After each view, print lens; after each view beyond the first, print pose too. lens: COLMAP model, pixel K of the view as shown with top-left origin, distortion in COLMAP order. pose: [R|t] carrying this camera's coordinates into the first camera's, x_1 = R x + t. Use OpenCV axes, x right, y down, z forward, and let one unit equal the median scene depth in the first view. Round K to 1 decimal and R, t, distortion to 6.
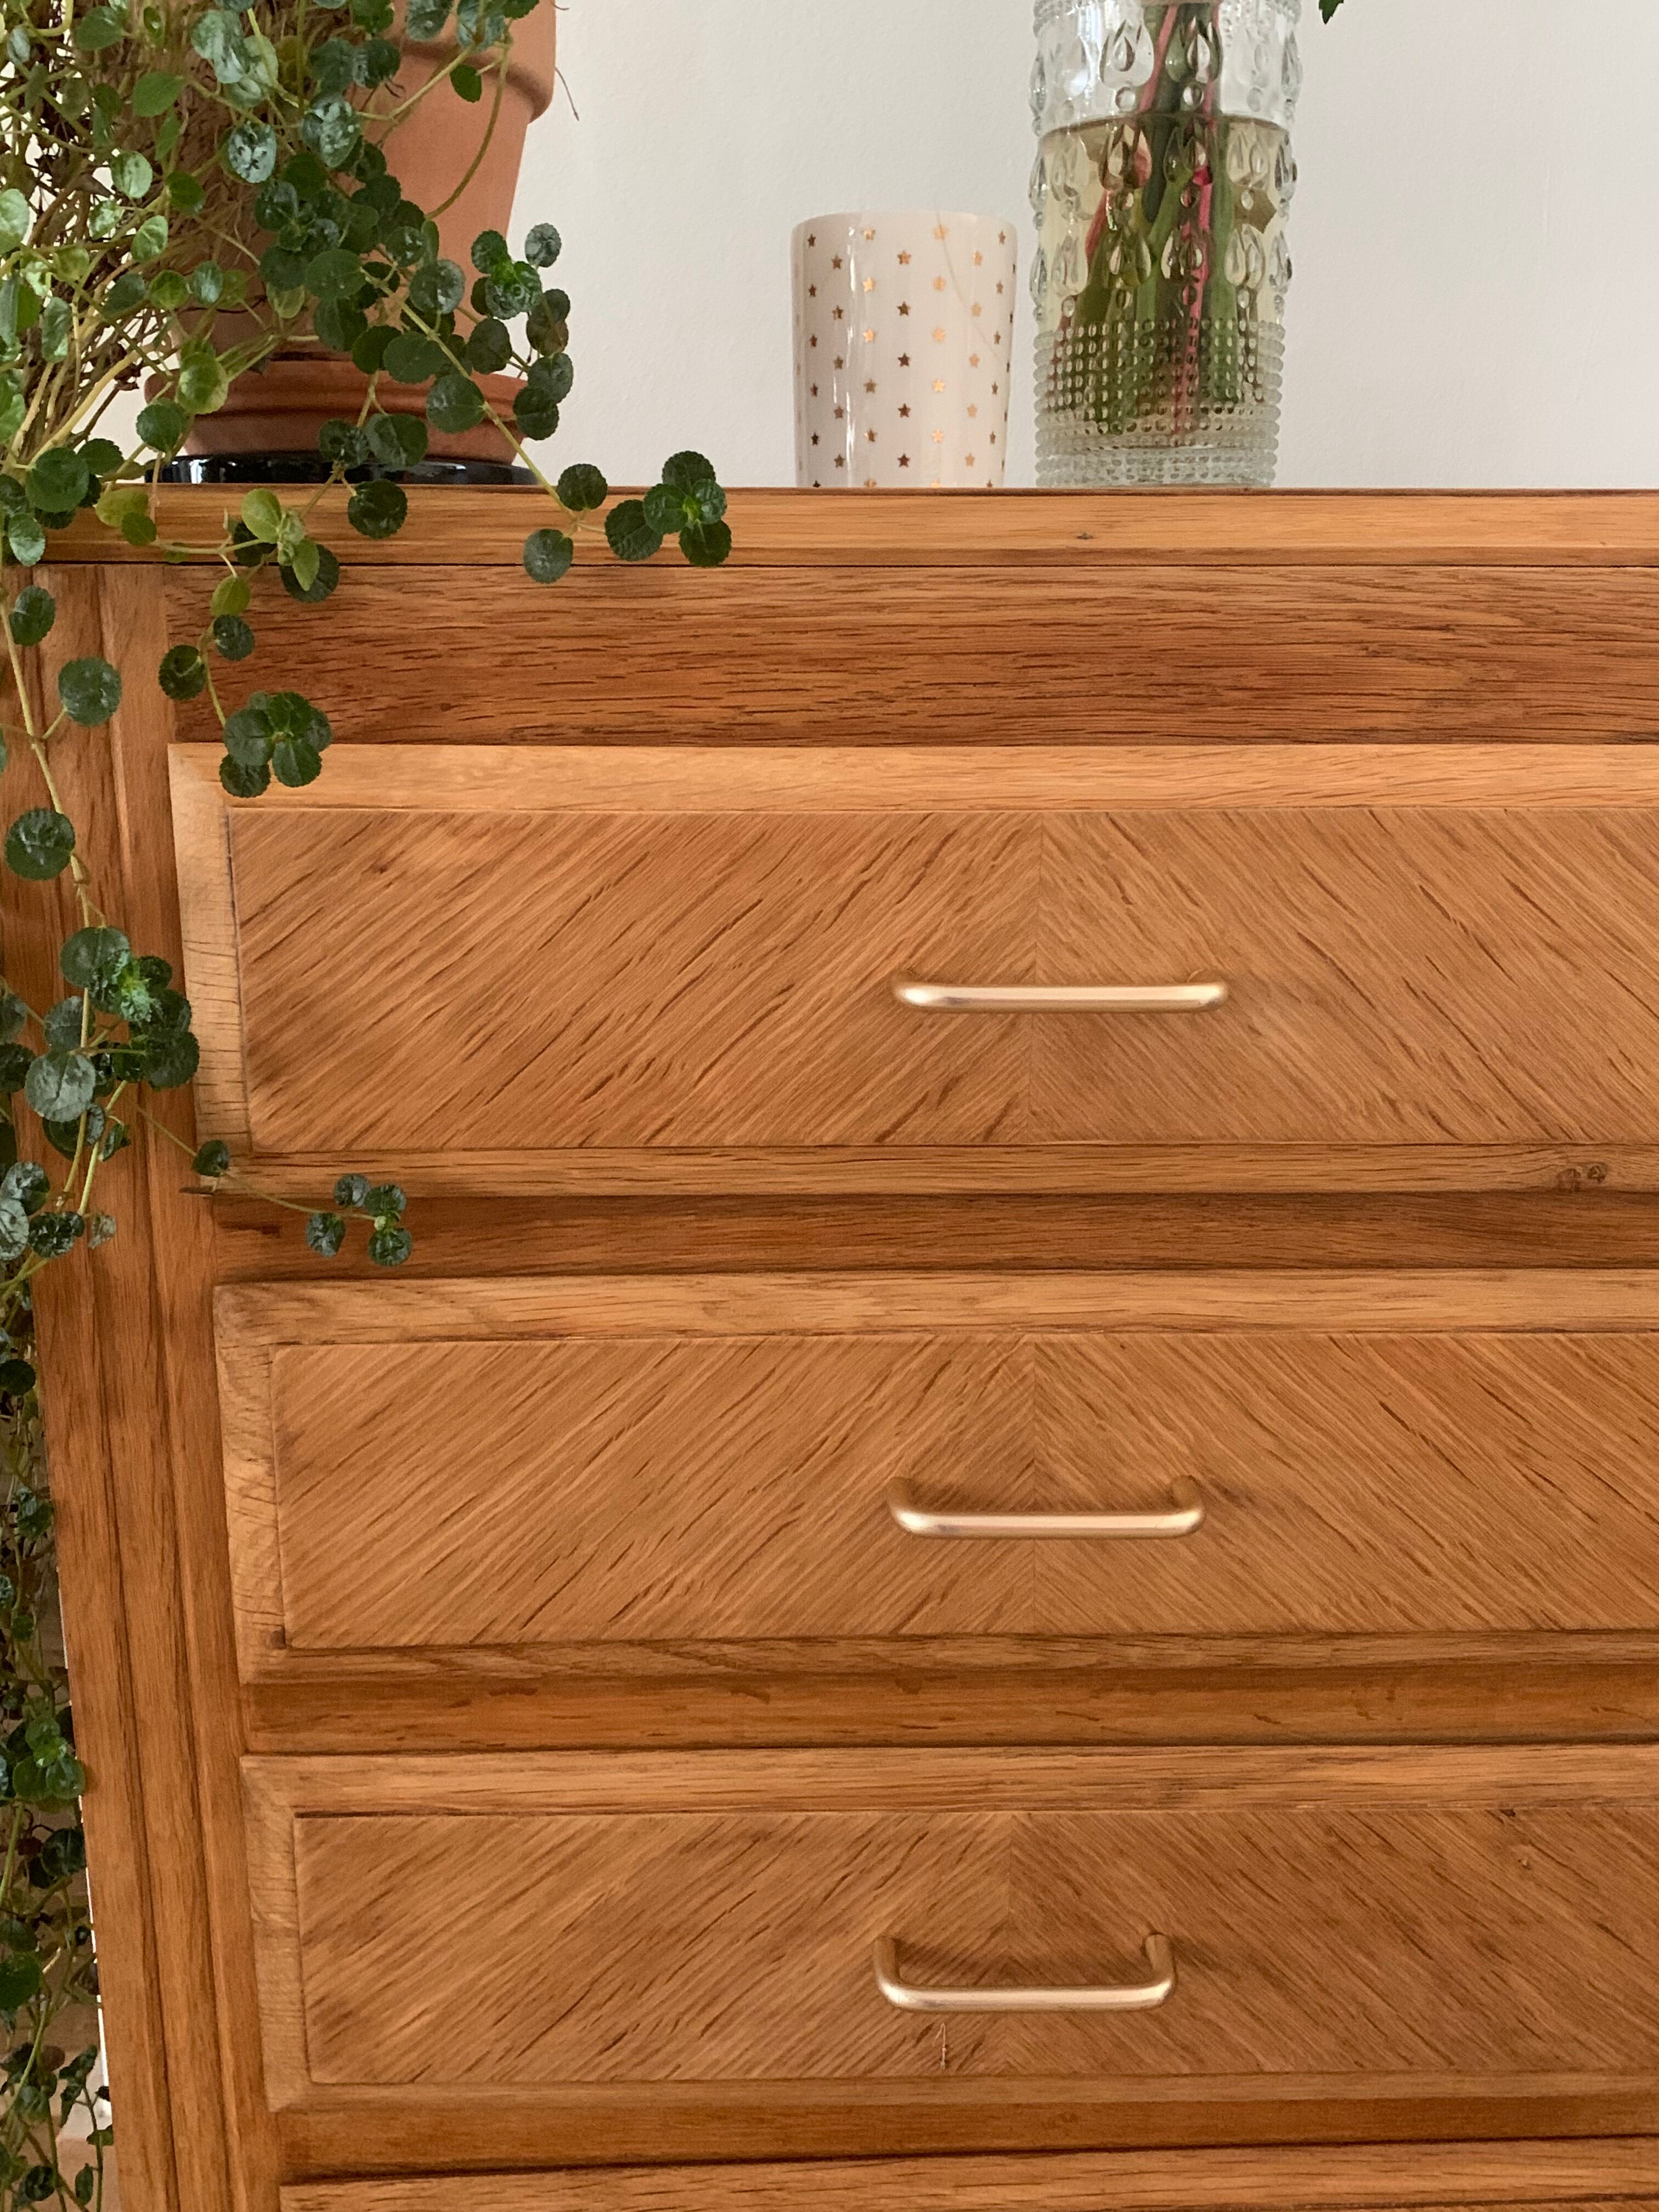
lens RADIAL K [[1971.4, 0, 826.2], [0, 1971.4, 1080.1], [0, 0, 1]] dist [0.118145, -0.270711]
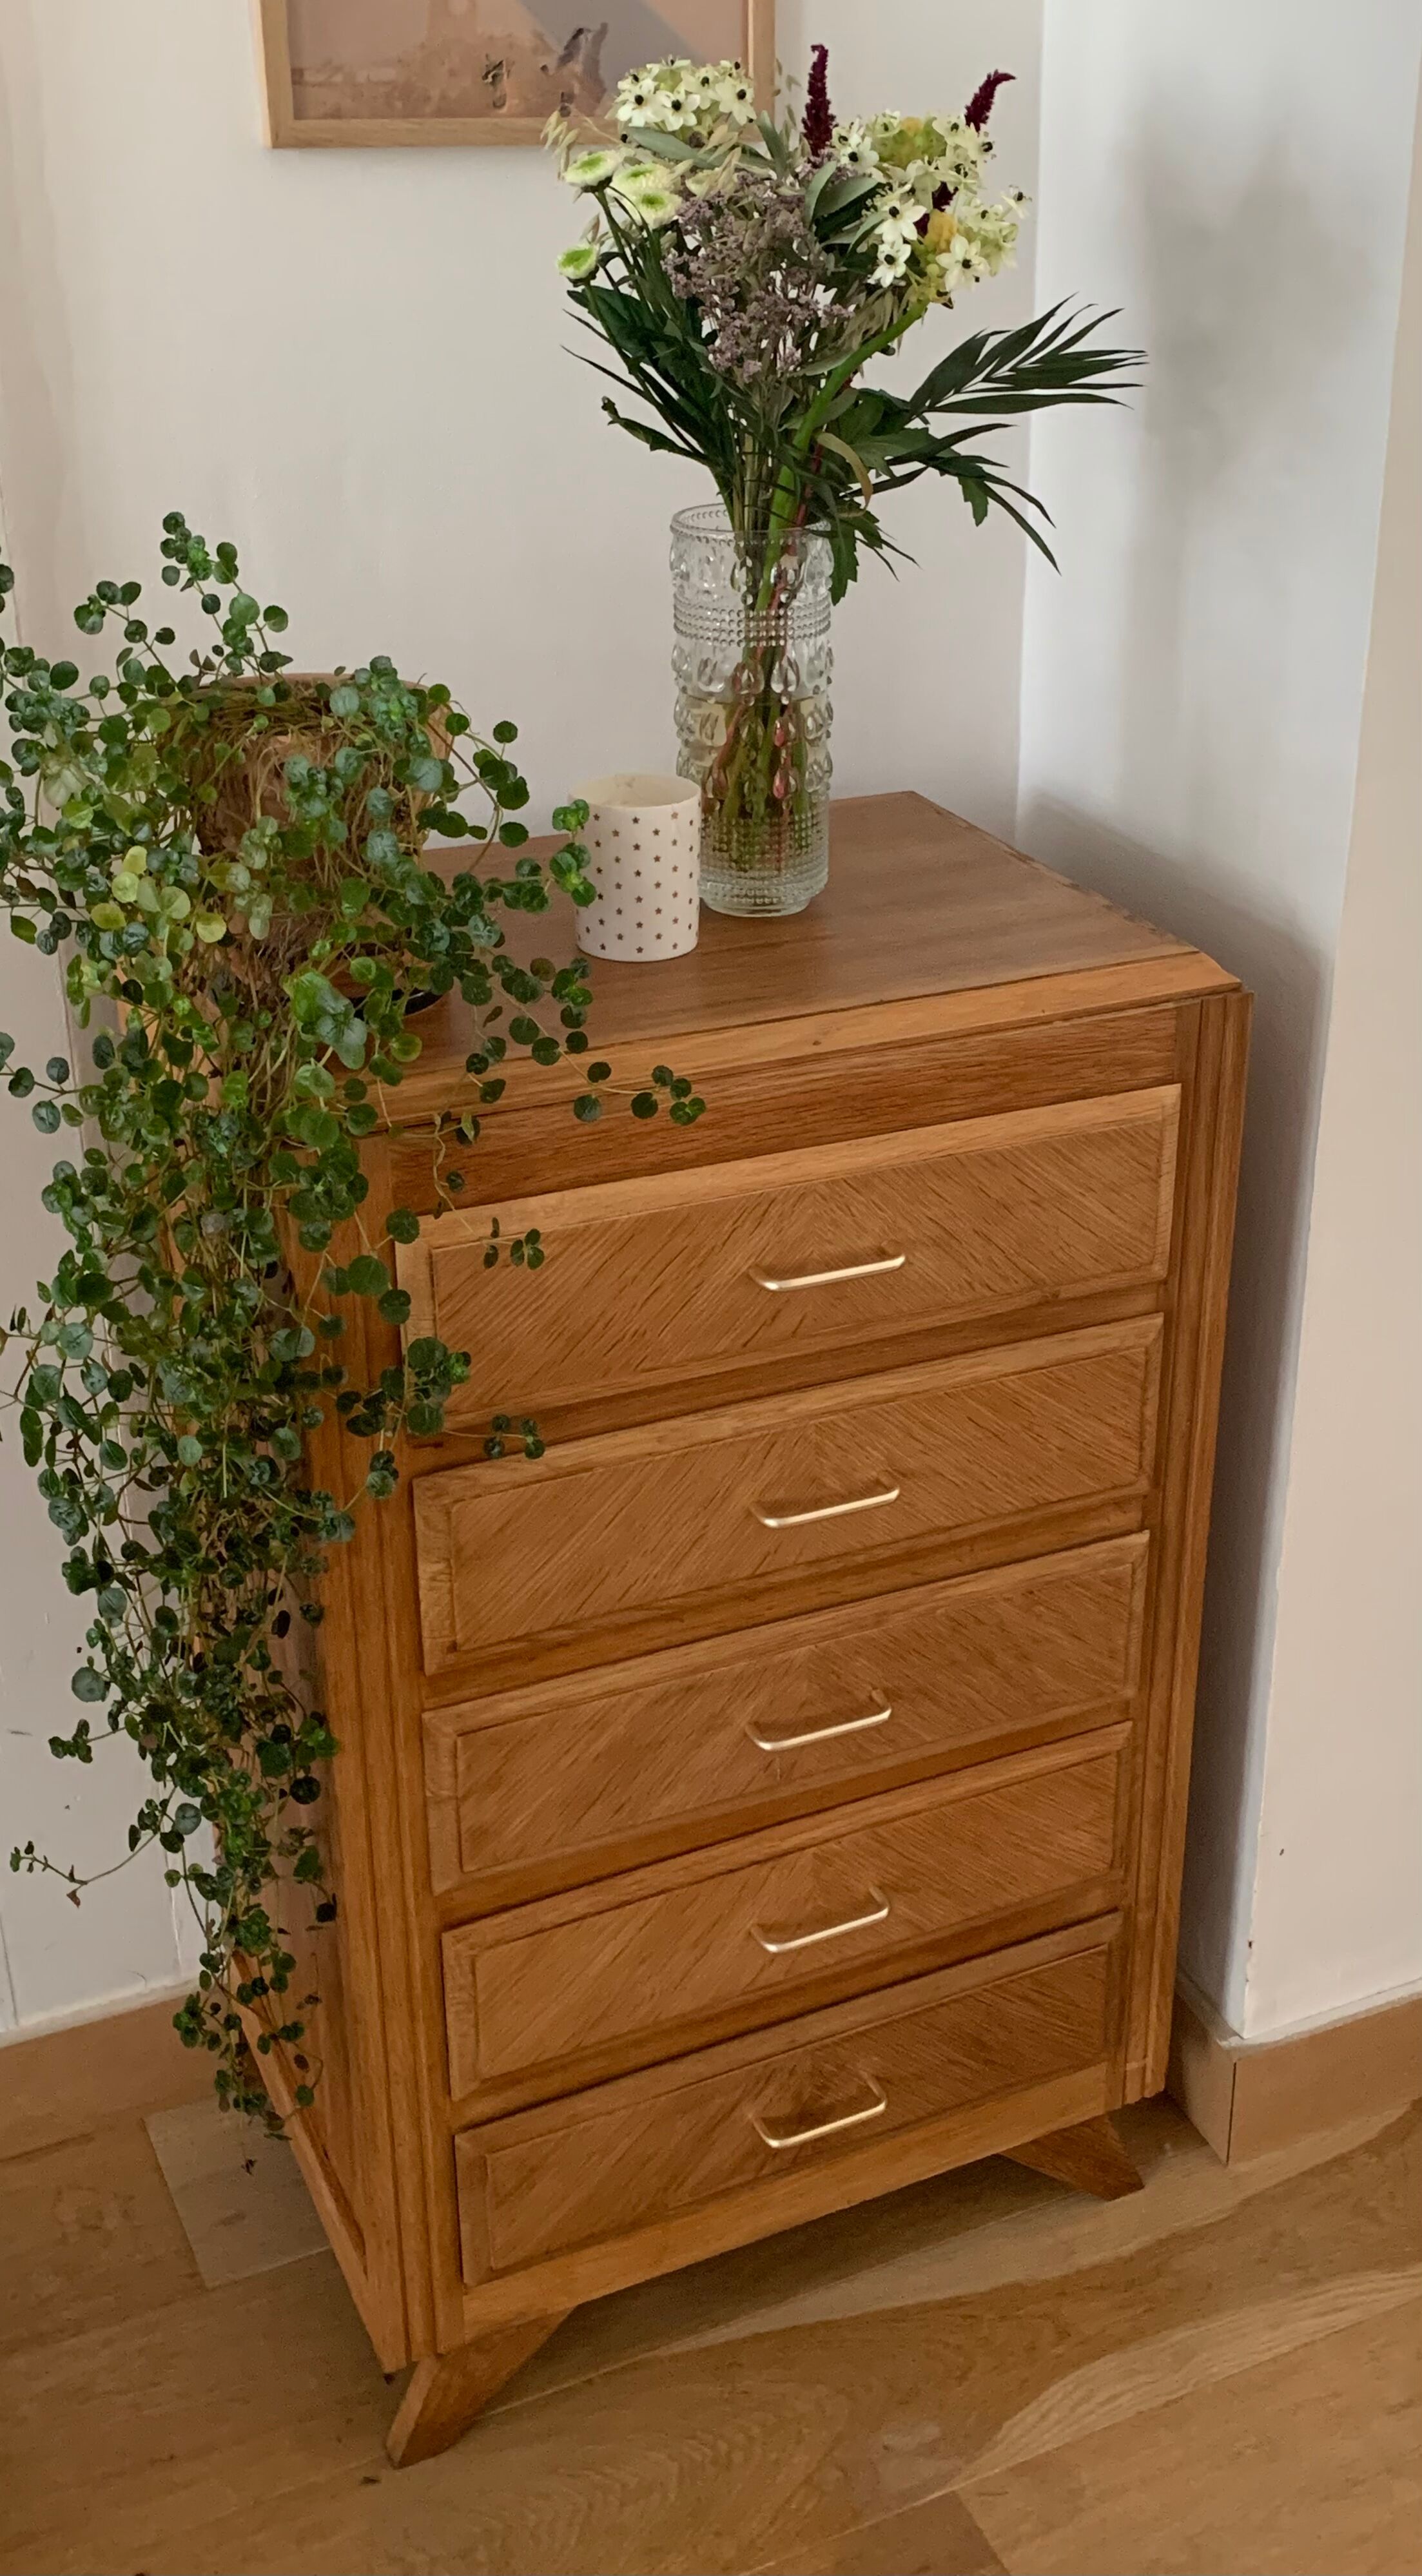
lens RADIAL K [[2653.7, 0, 862.2], [0, 2653.7, 1244.7], [0, 0, 1]] dist [0.162191, -0.500911]
pose [[0.909541, -0.166130, 0.380966, -0.821865], [0.084932, 0.971588, 0.220915, -0.616145], [-0.406843, -0.168575, 0.897809, -1.361884]]
